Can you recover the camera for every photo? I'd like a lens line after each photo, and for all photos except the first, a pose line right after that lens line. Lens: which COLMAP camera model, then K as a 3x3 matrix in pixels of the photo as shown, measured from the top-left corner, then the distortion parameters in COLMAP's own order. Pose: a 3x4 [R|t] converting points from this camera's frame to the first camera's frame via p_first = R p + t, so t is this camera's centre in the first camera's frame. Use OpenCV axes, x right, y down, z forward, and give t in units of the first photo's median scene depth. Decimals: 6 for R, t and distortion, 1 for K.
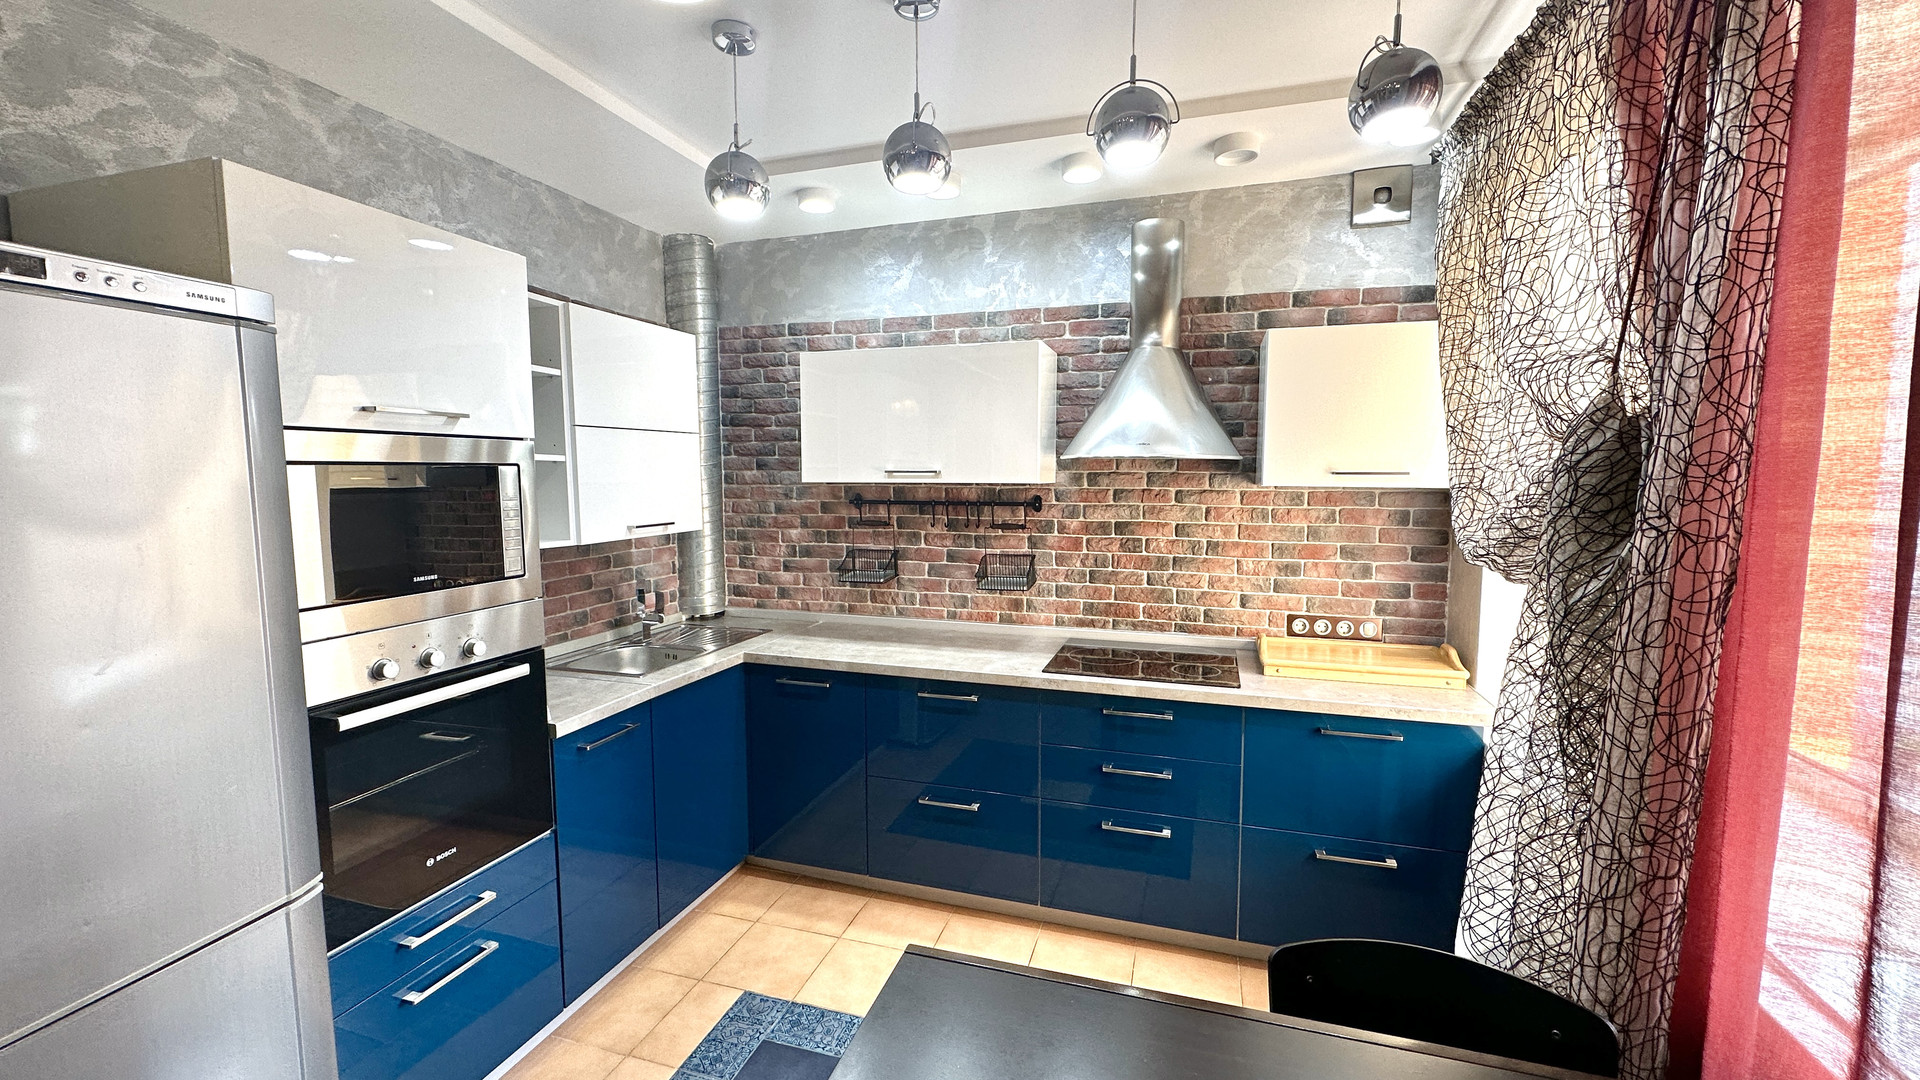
lens RADIAL K [[777.7, 0, 974.0], [0, 777.7, 536.6], [0, 0, 1]] dist [-0.000796, -0.000491]
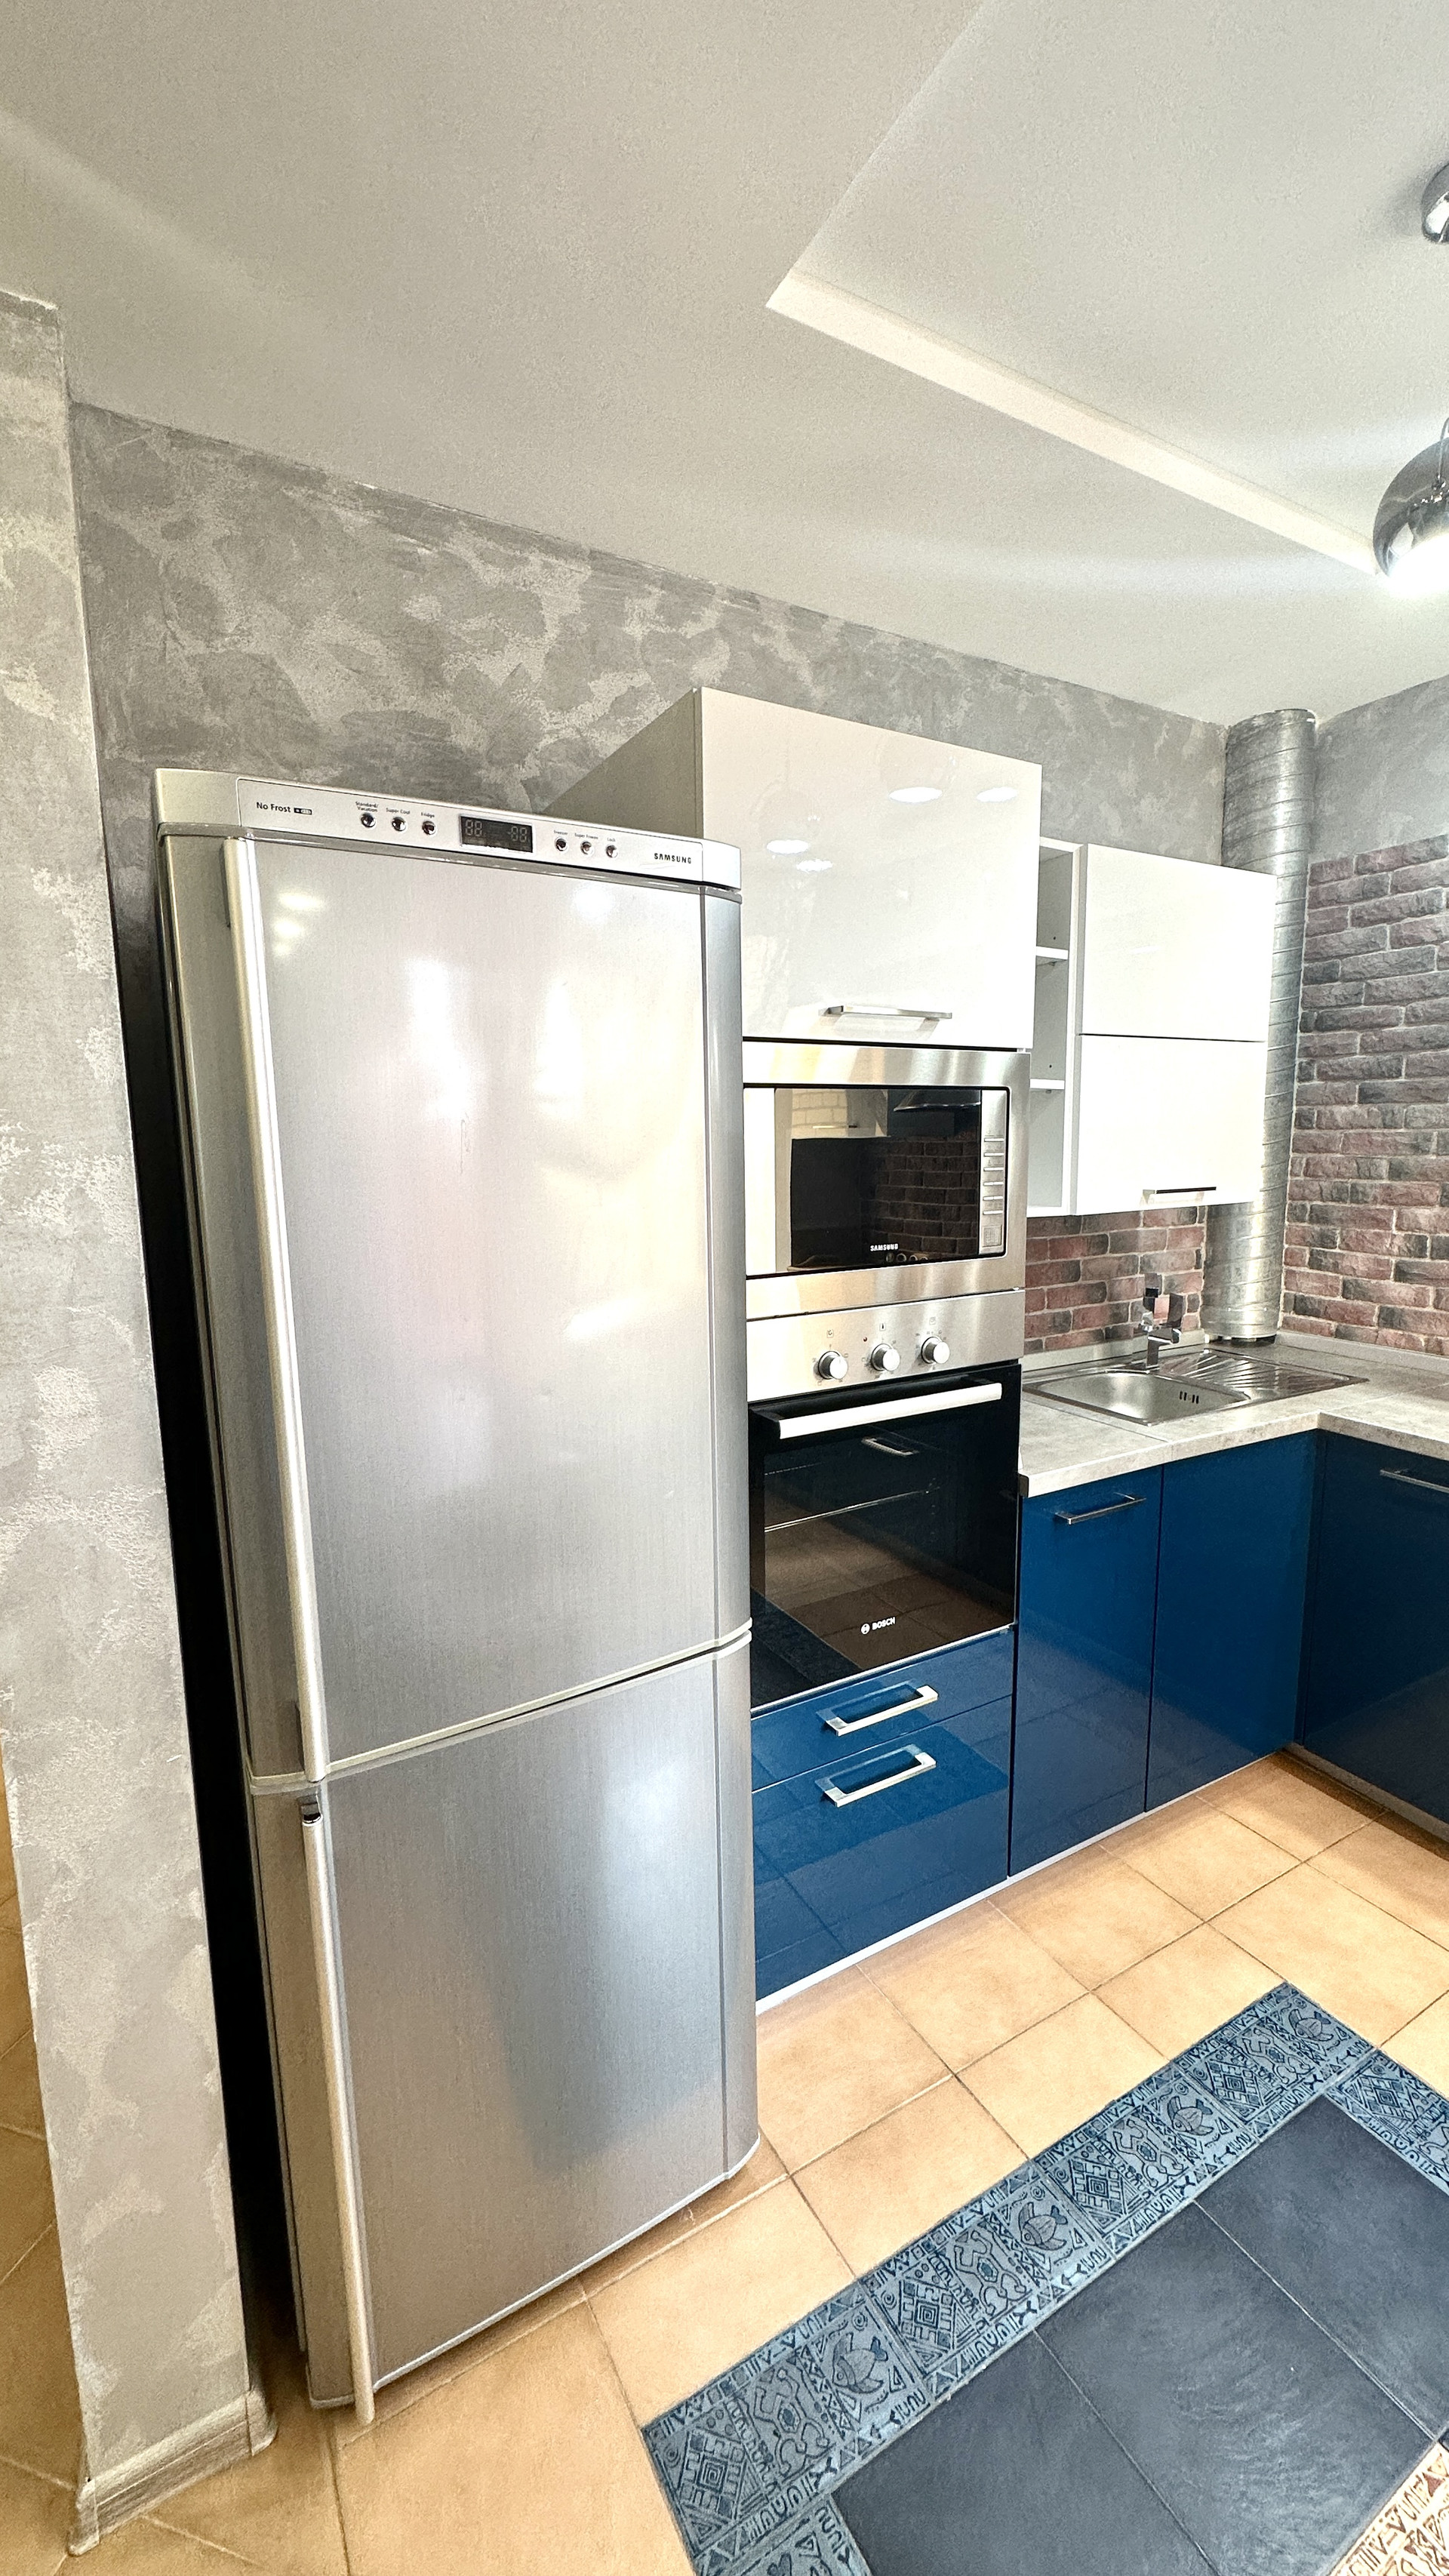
lens RADIAL K [[1043.4, 0, 705.9], [0, 1043.4, 1283.6], [0, 0, 1]] dist [-0.000796, -0.000491]
pose [[0.712810, 0.093139, -0.695146, -0.084633], [-0.048092, 0.995301, 0.084040, 0.007720], [0.699707, -0.026473, 0.713939, 0.110099]]
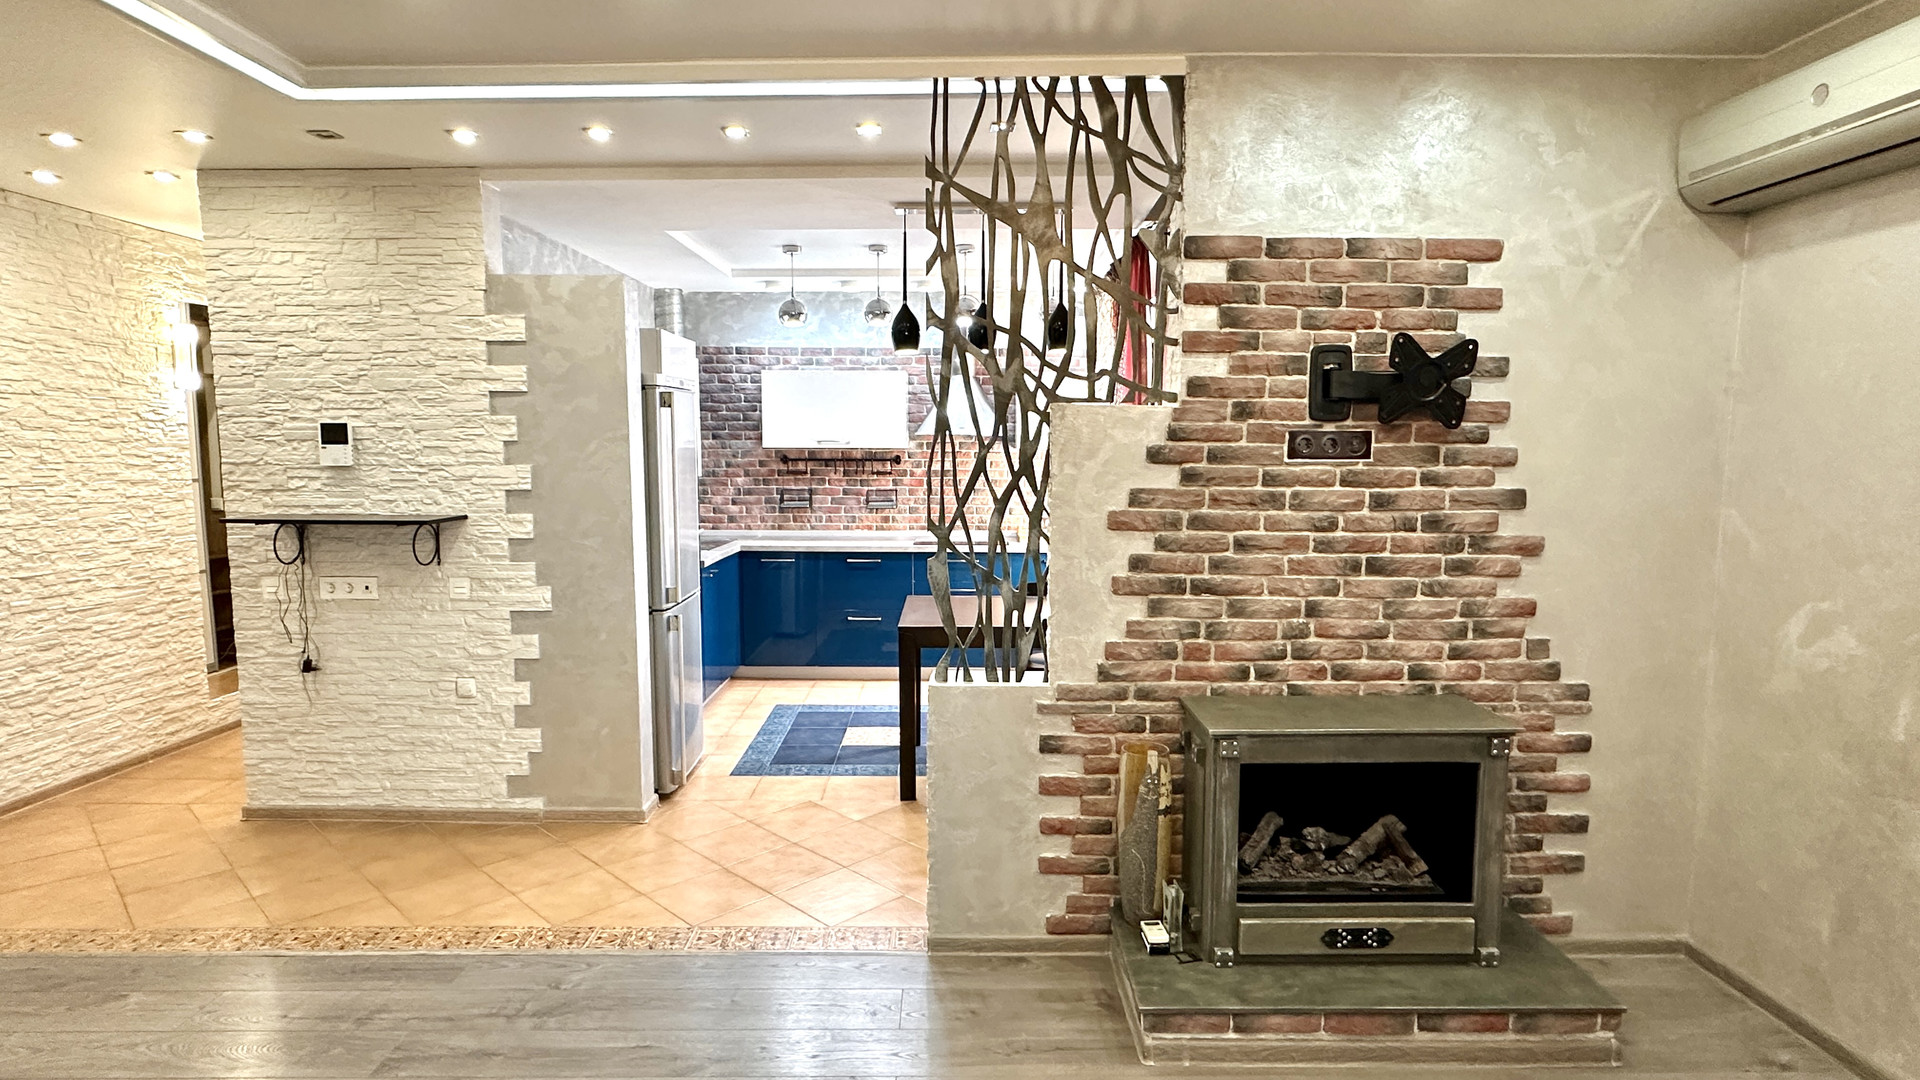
lens RADIAL K [[942.2, 0, 965.9], [0, 942.2, 533.4], [0, 0, 1]] dist [0.002068, 0.000040]
pose [[0.959640, -0.026054, 0.280021, -0.381481], [0.020657, 0.999540, 0.022208, 0.081381], [-0.280471, -0.015528, 0.959737, -1.102812]]
